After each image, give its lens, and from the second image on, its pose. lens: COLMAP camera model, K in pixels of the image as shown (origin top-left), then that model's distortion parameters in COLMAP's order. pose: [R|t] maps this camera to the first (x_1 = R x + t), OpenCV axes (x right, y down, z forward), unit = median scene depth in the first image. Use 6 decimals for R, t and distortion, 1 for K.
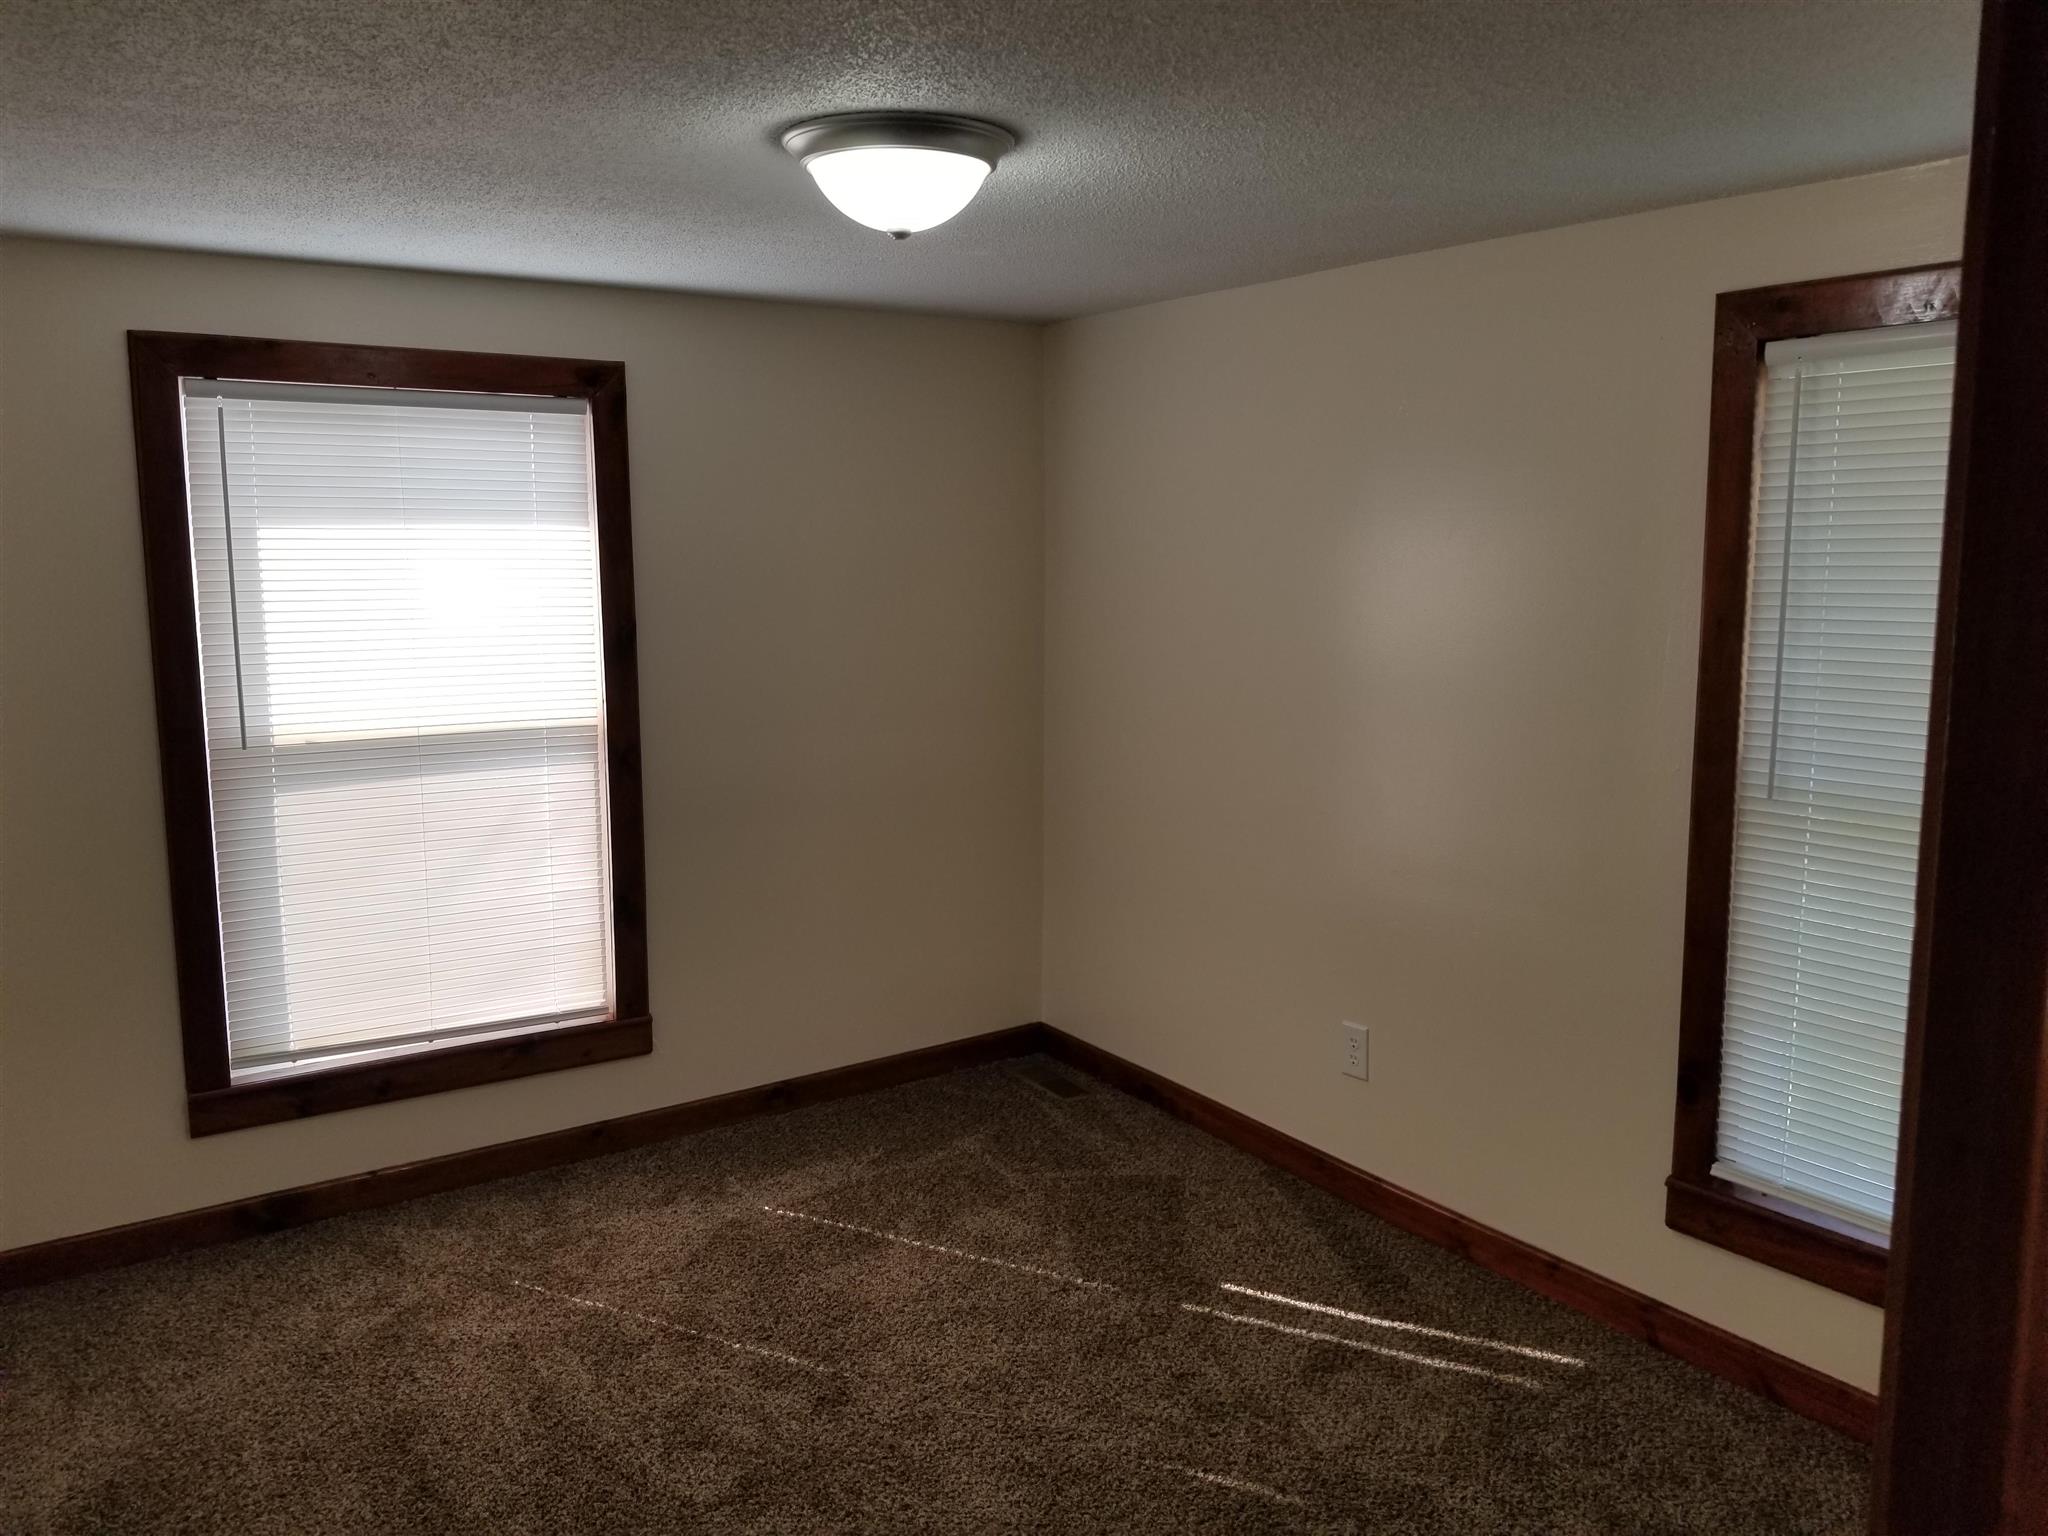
lens RADIAL K [[1562.2, 0, 1024.0], [0, 1562.2, 768.0], [0, 0, 1]] dist [0.002547, -0.124683]
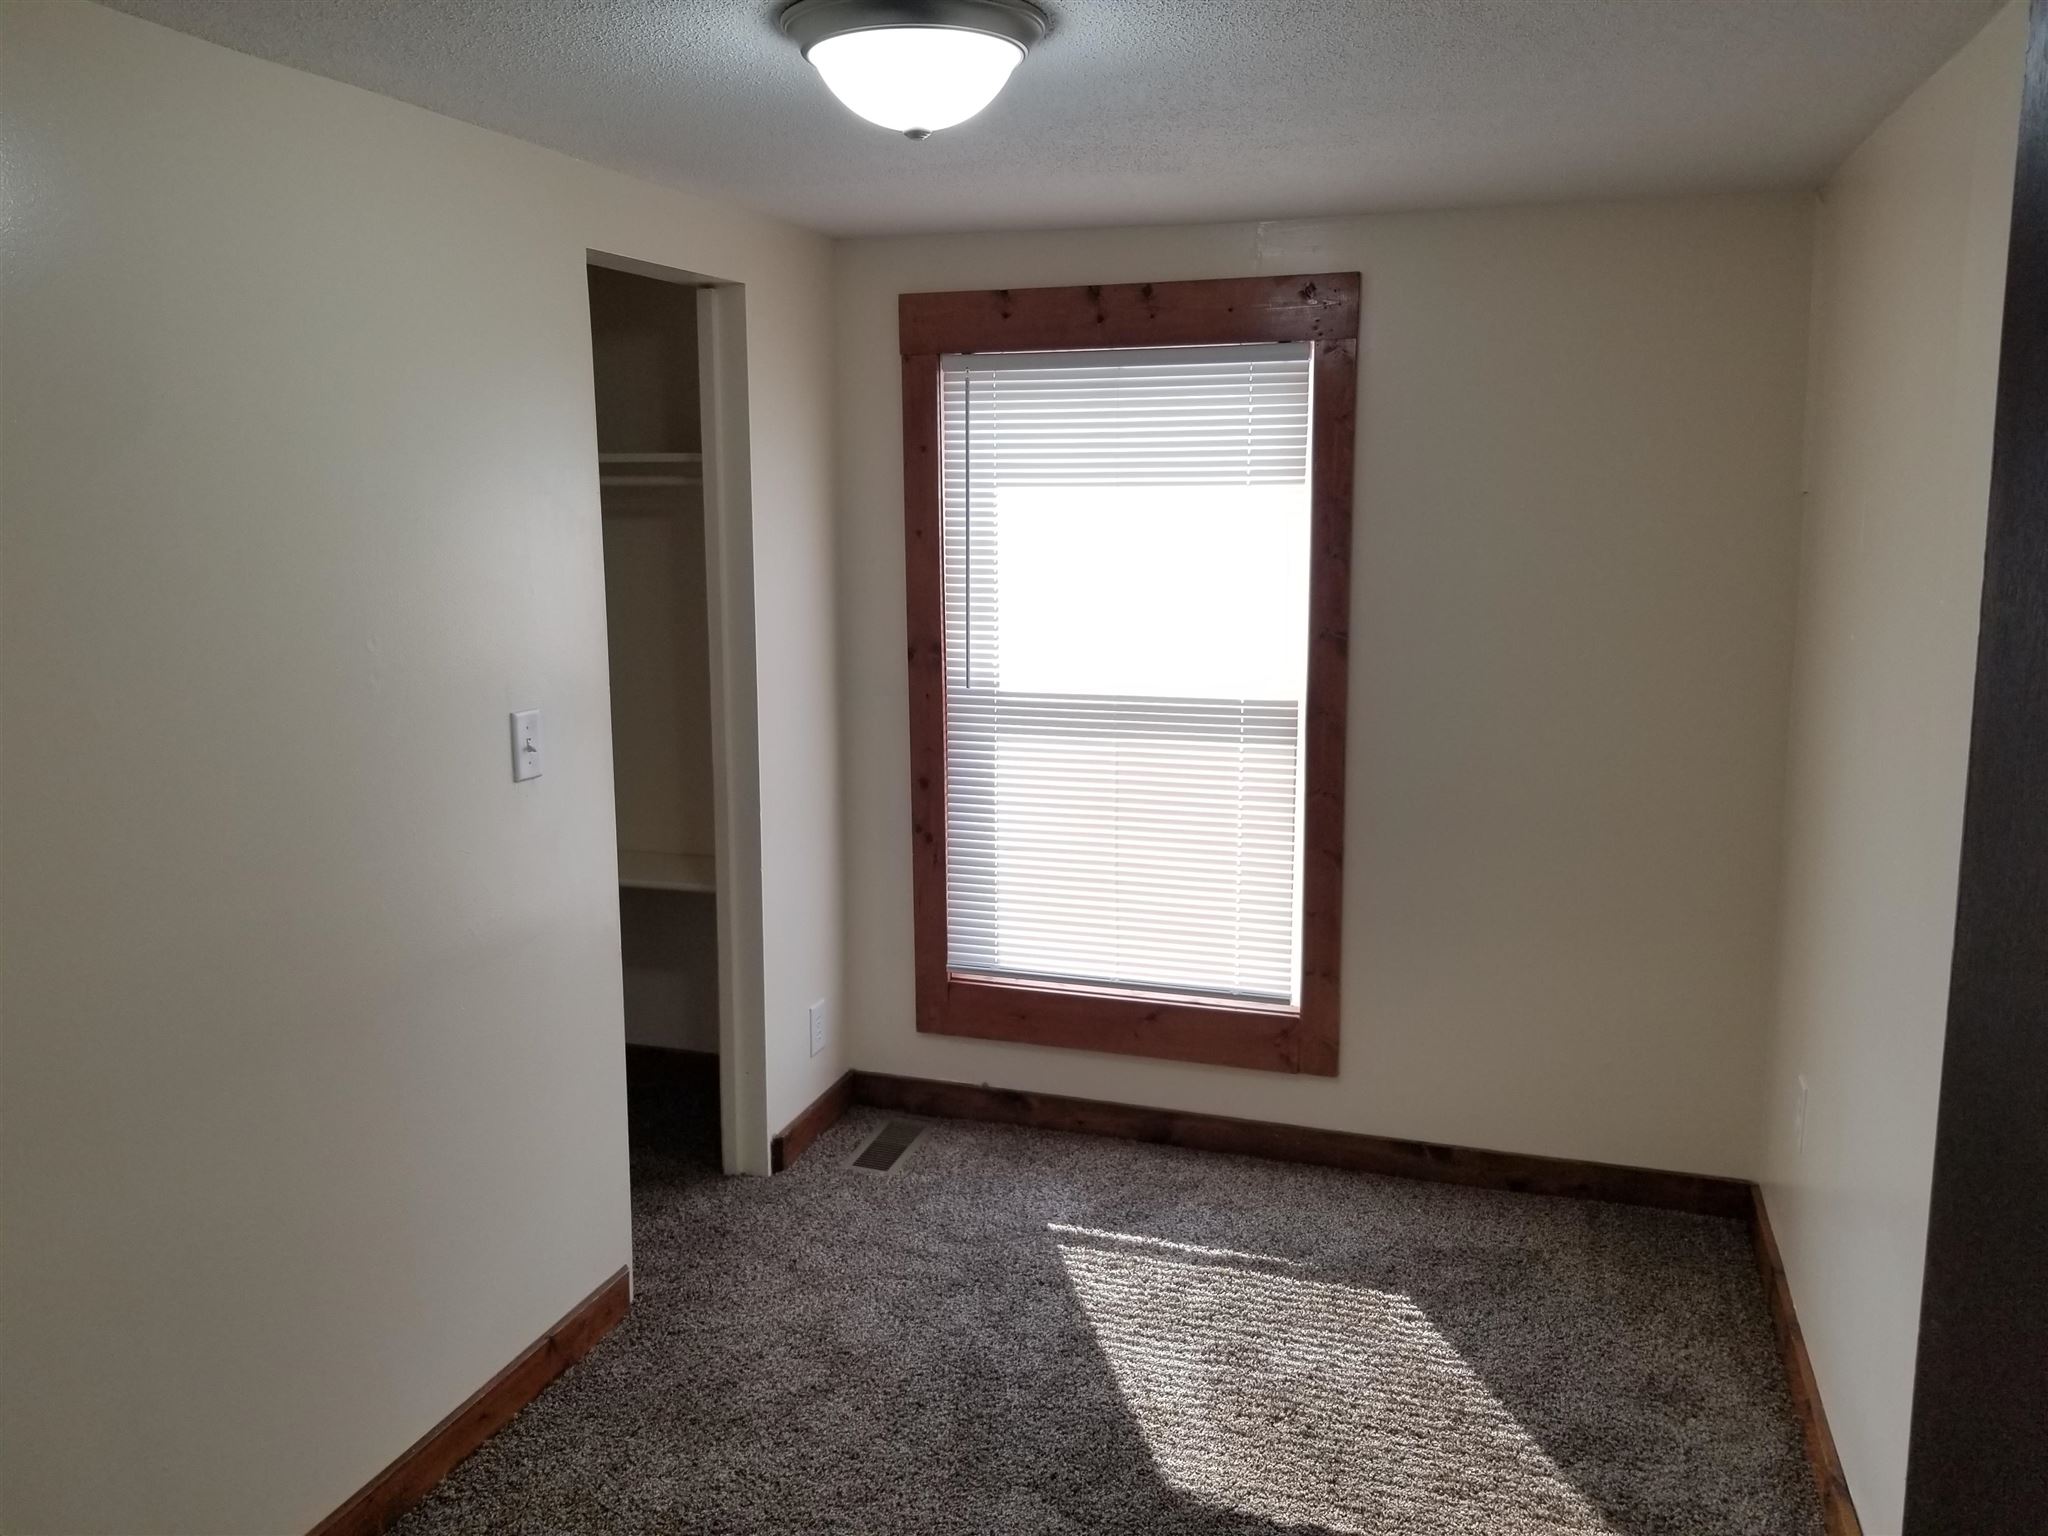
lens RADIAL K [[1573.9, 0, 1017.3], [0, 1573.9, 782.4], [0, 0, 1]] dist [-0.002629, -0.096870]
pose [[0.594938, 0.136567, -0.792085, 0.368965], [-0.109127, 0.990059, 0.088736, -0.046173], [0.796329, 0.033645, 0.603927, 0.311255]]
